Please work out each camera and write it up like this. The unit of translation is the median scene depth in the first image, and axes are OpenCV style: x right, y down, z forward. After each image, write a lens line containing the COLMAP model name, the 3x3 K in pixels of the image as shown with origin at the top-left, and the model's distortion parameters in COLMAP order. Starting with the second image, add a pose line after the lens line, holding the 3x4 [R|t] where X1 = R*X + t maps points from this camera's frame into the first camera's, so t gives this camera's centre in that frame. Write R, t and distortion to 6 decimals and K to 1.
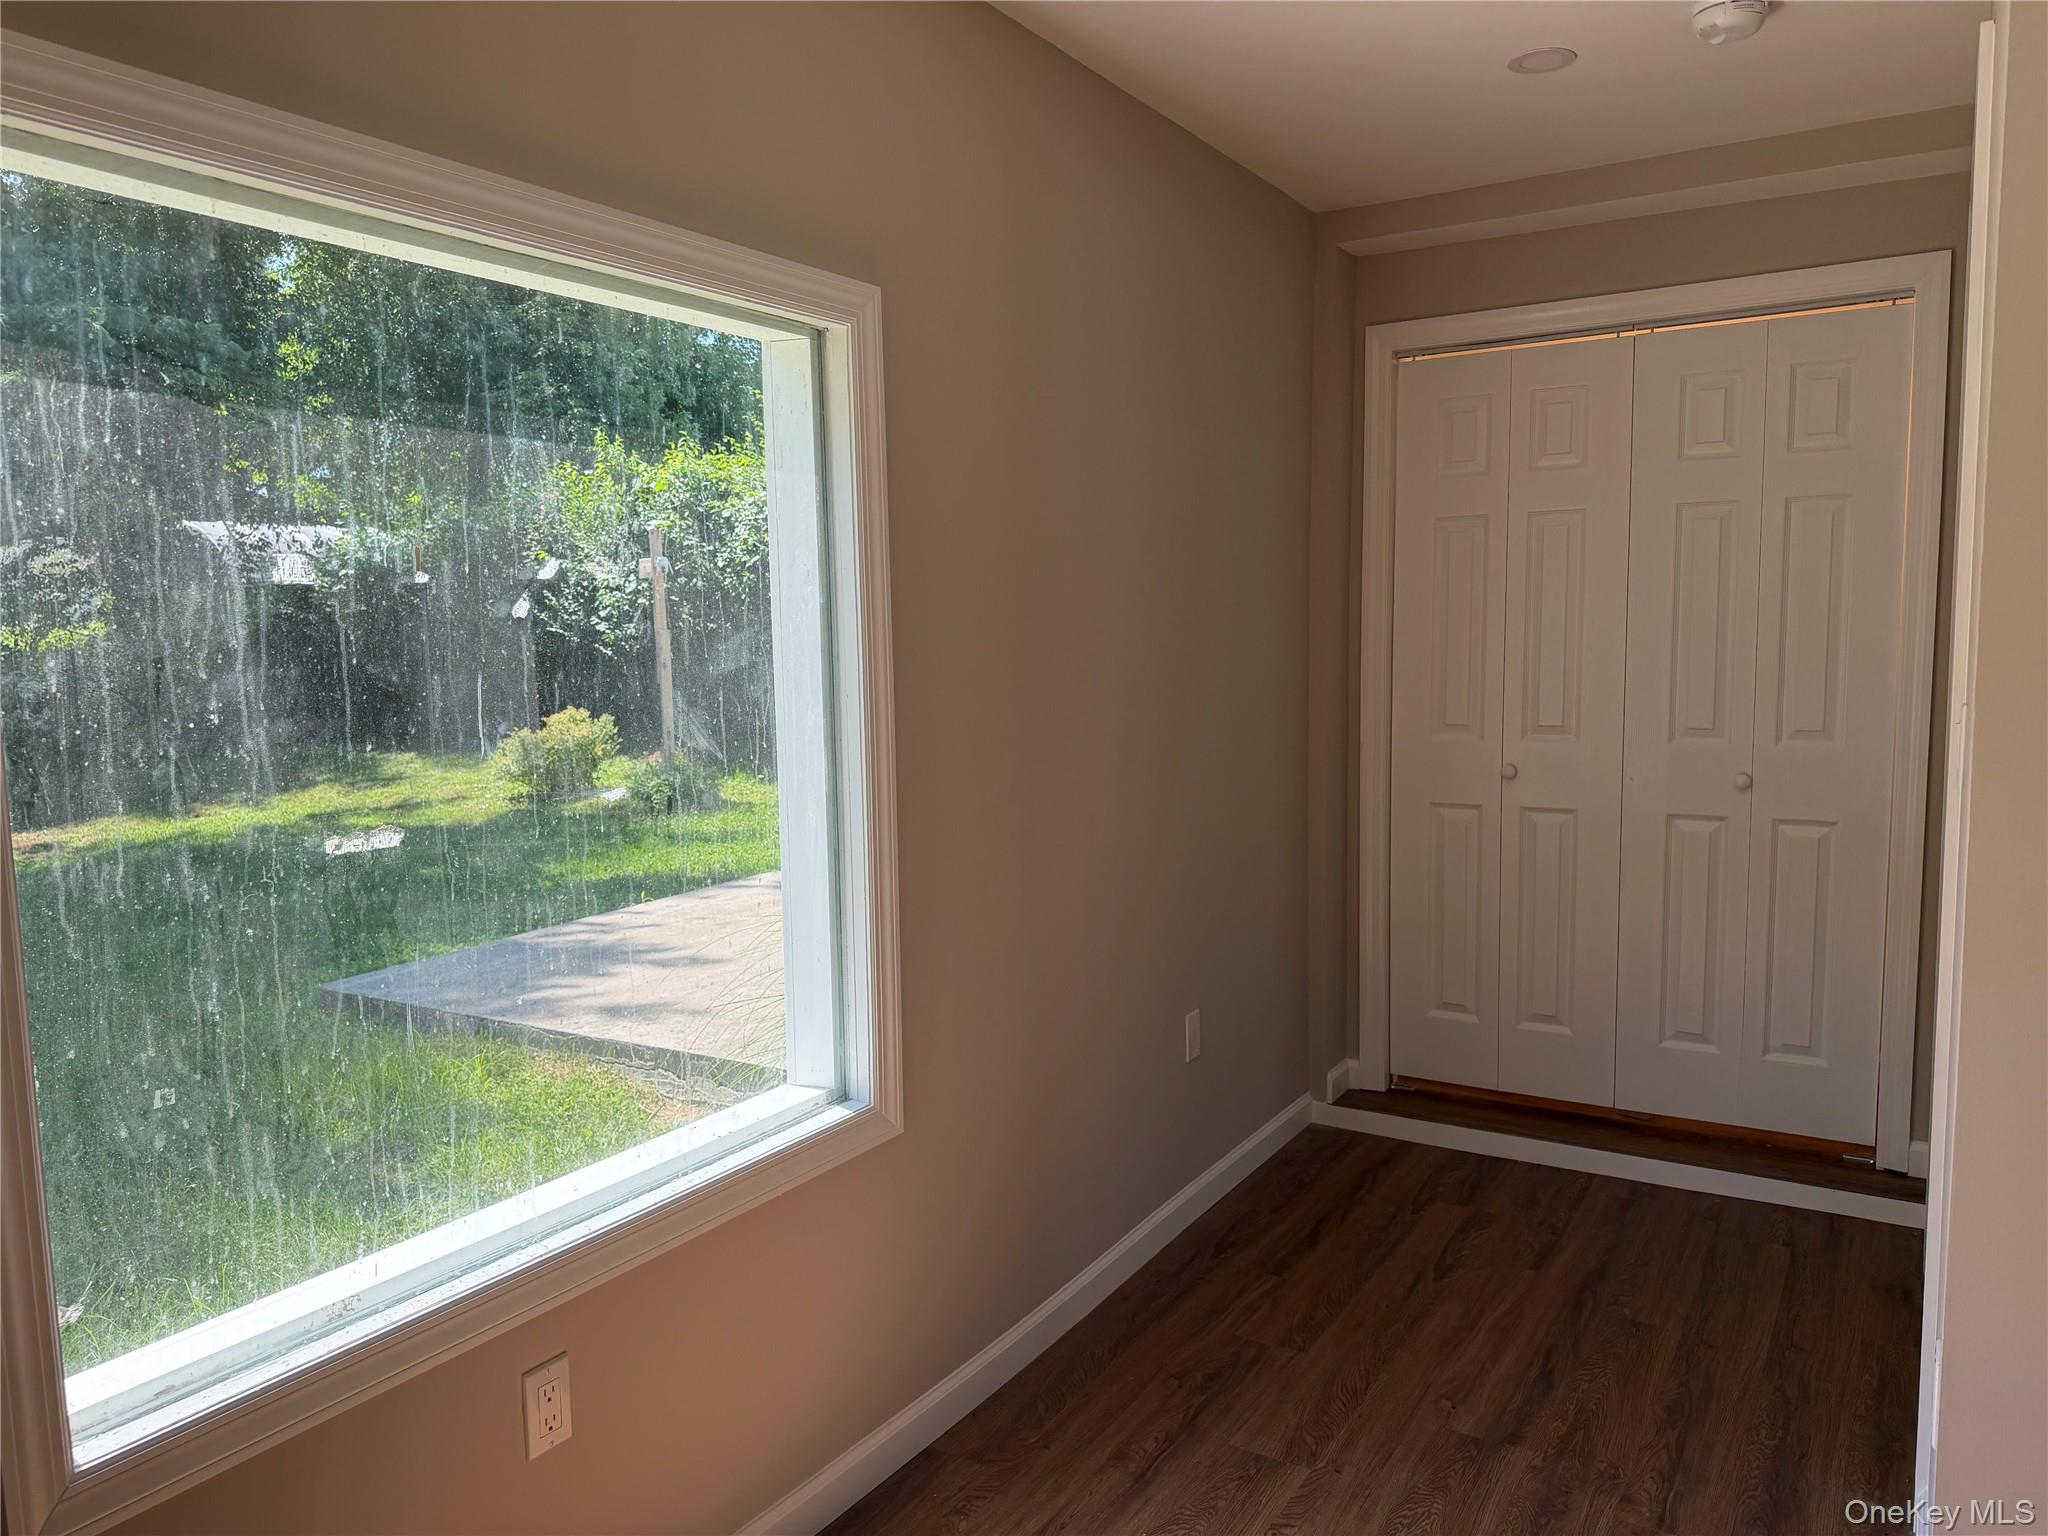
lens RADIAL K [[1435.3, 0, 1022.2], [0, 1435.3, 770.7], [0, 0, 1]] dist [-0.000135, 0.000059]
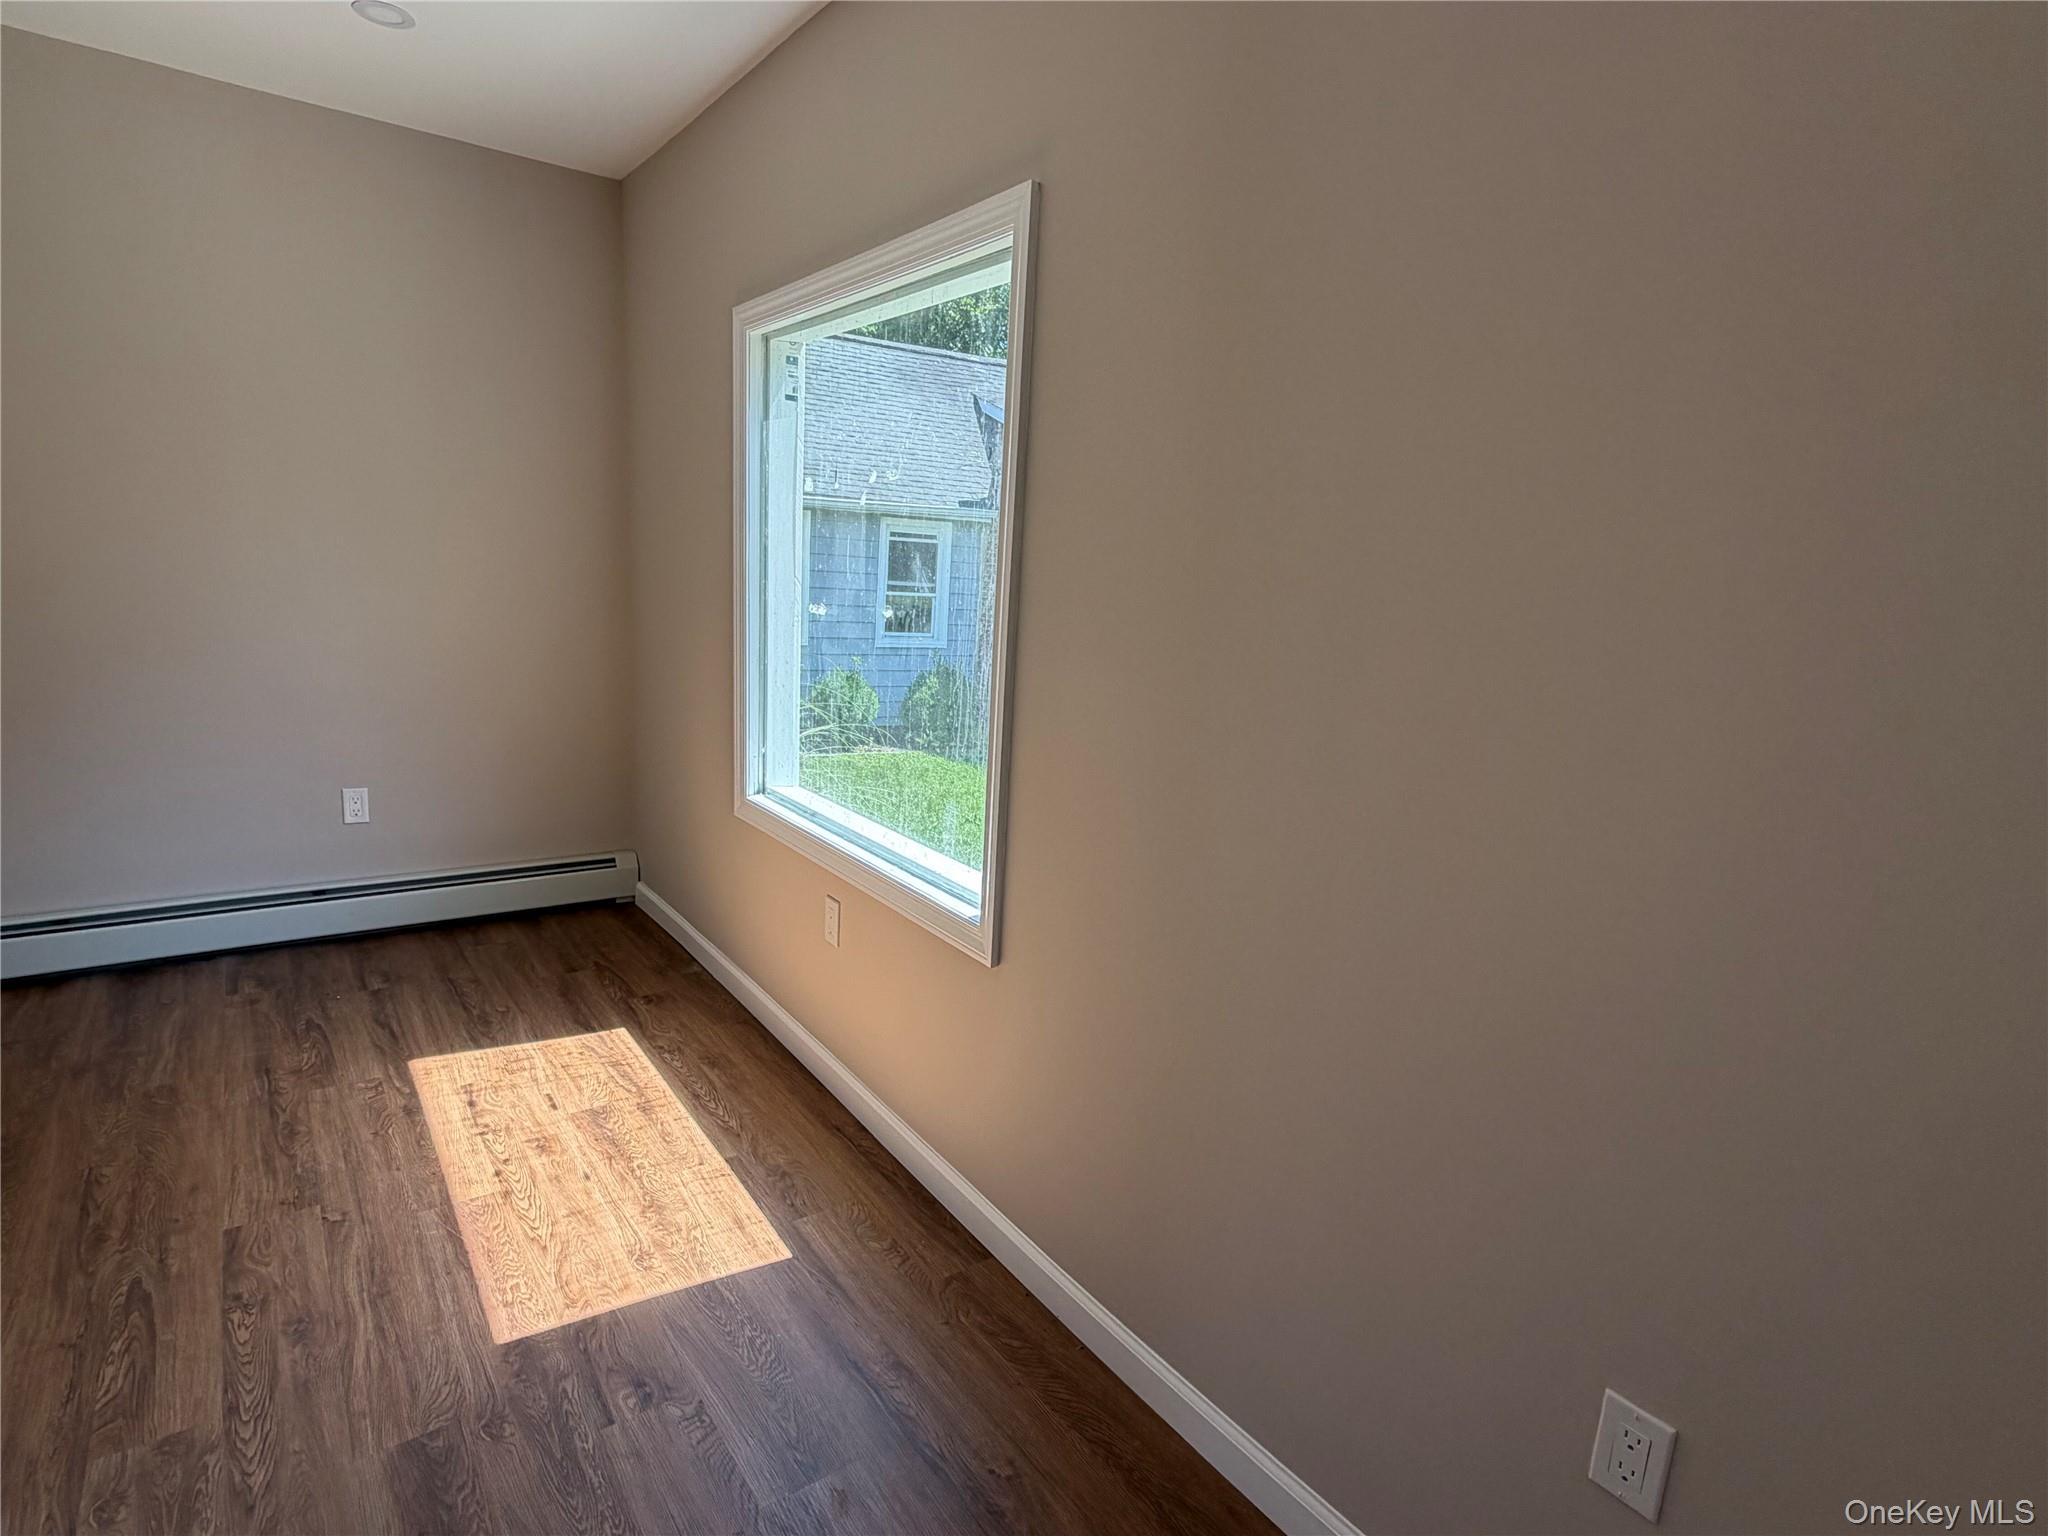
lens RADIAL K [[1050.6, 0, 1014.5], [0, 1050.6, 767.4], [0, 0, 1]] dist [-0.000515, -0.000247]
pose [[-0.374015, 0.172663, -0.911208, 0.659414], [-0.136680, 0.961526, 0.238299, -0.102891], [0.917296, 0.213671, -0.336026, 1.300852]]
